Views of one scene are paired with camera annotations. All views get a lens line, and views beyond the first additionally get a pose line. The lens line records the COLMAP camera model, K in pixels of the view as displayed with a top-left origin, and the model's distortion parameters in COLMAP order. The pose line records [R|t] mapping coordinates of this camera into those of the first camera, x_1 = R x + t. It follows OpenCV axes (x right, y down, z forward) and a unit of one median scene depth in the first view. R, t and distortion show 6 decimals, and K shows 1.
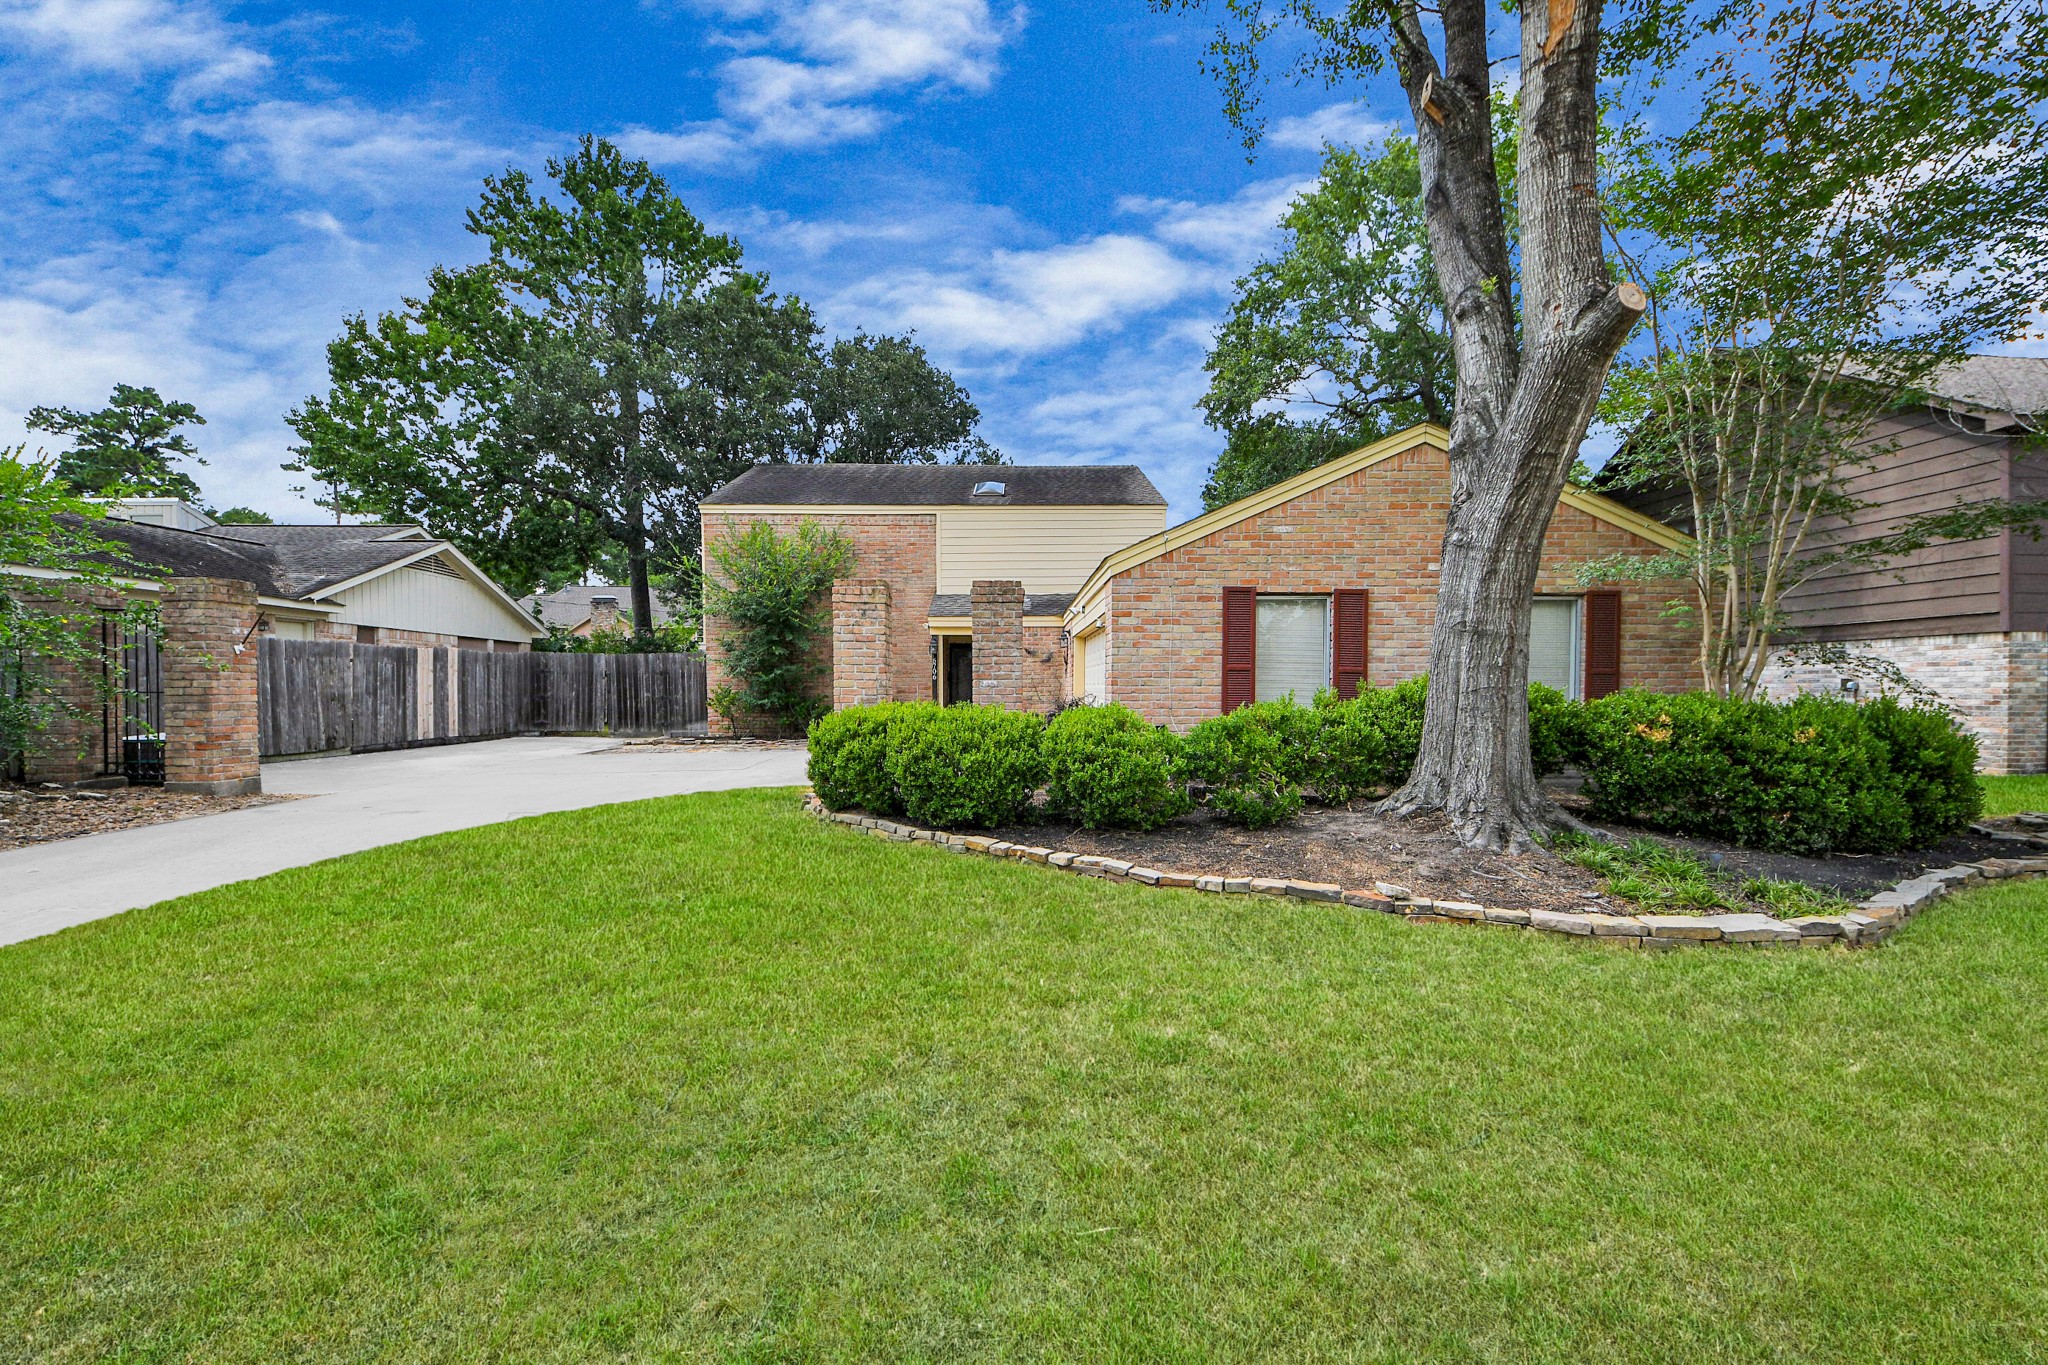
lens RADIAL K [[820.4, 0, 1023.3], [0, 820.4, 699.4], [0, 0, 1]] dist [-0.008924, -0.002764]
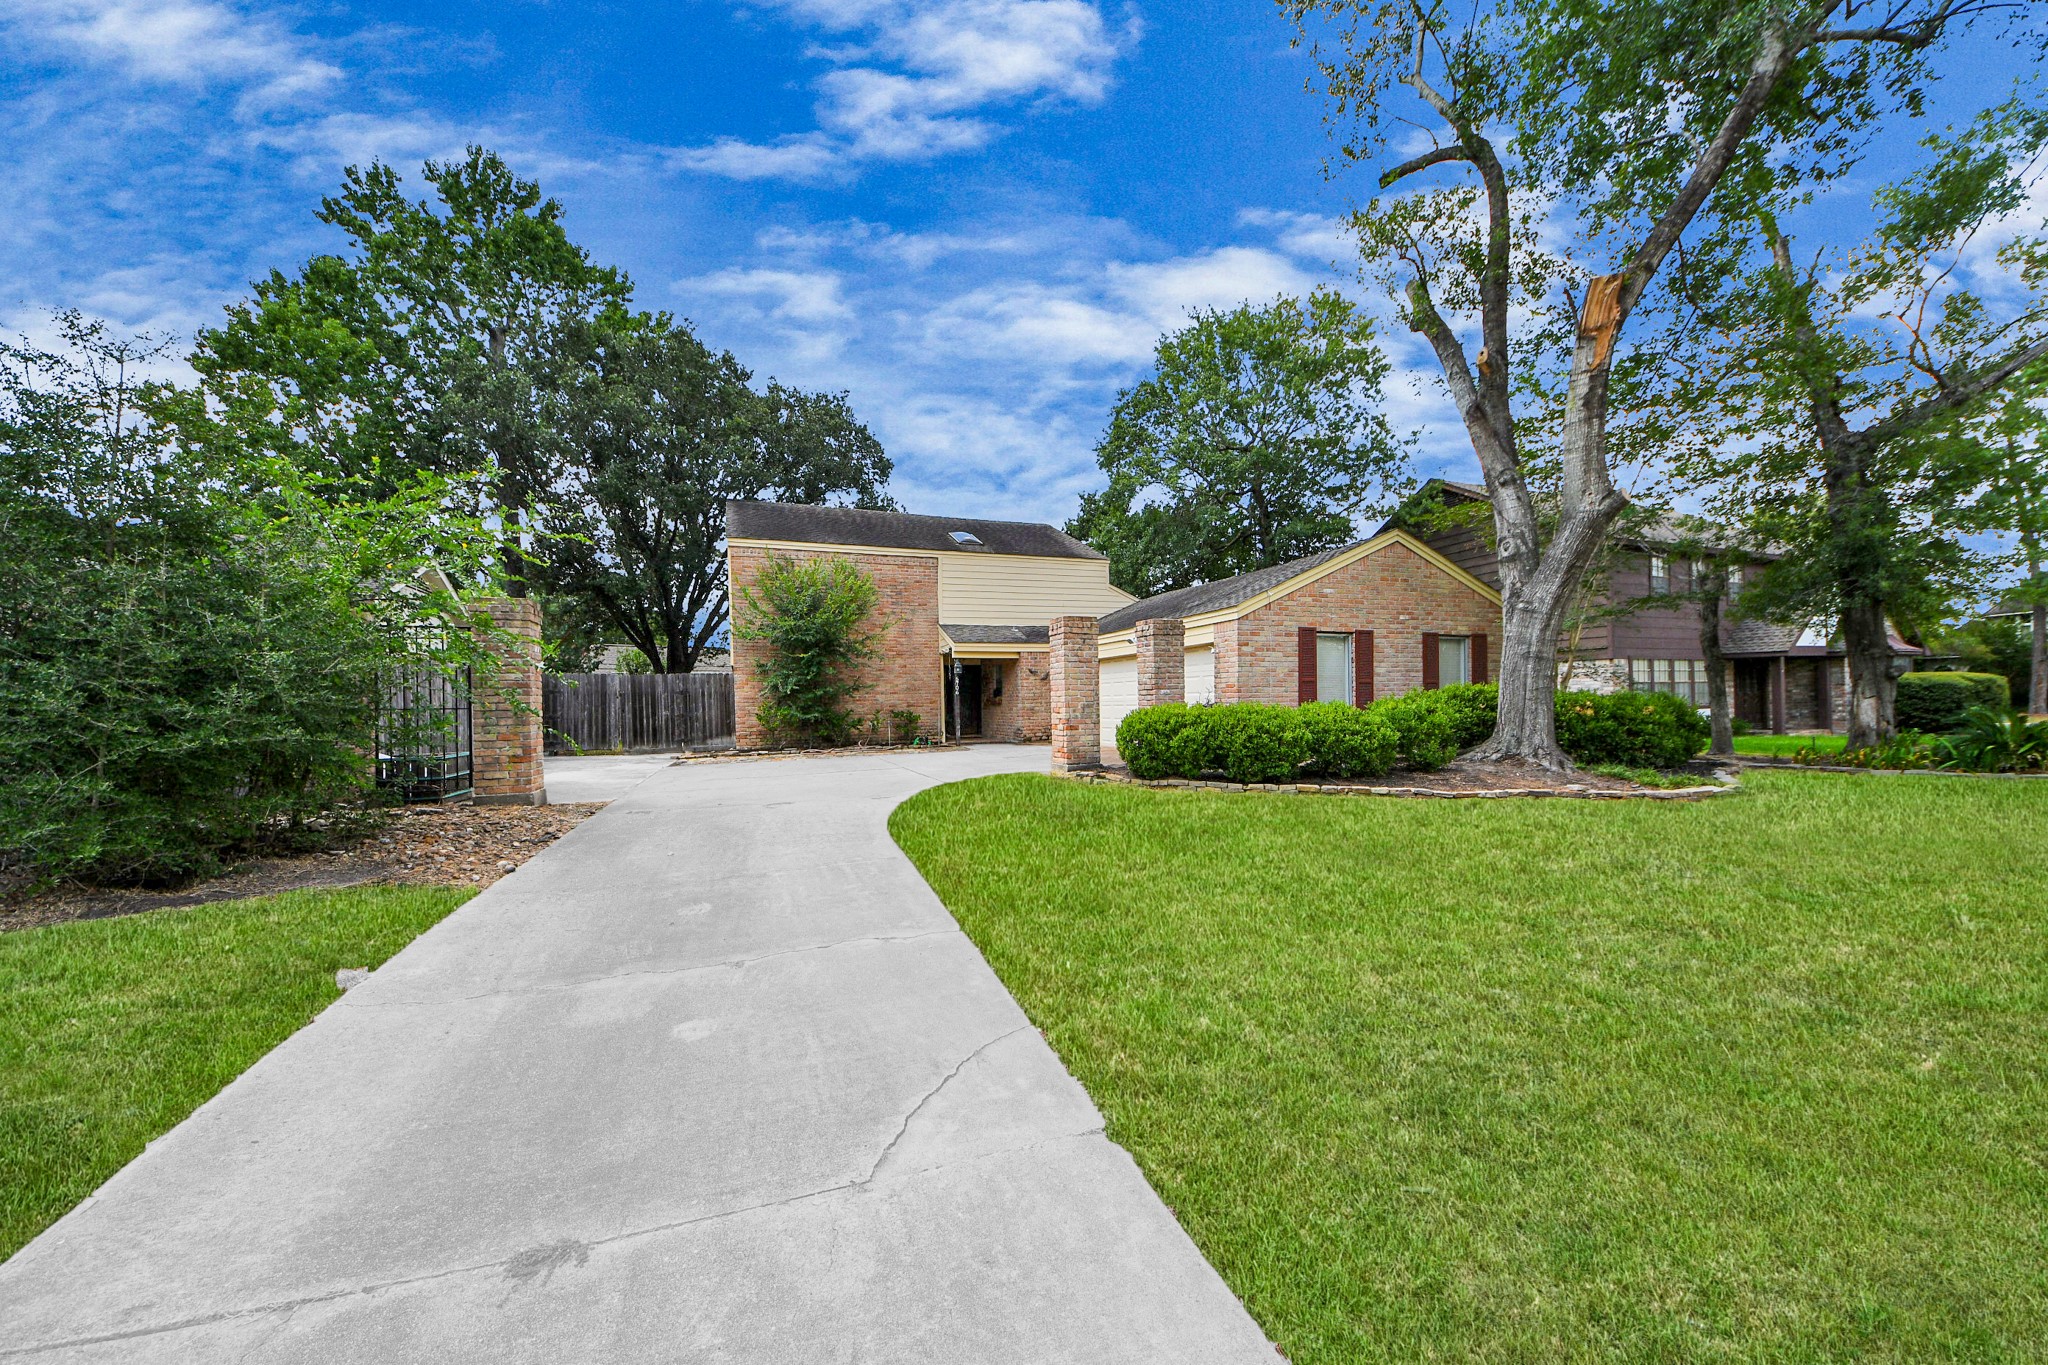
lens RADIAL K [[748.3, 0, 1011.1], [0, 748.3, 699.1], [0, 0, 1]] dist [-0.000938, -0.005651]
pose [[0.942392, -0.013147, 0.334252, -0.722490], [0.021619, 0.999532, -0.021640, 0.014619], [-0.333812, 0.027619, 0.942235, -0.126862]]
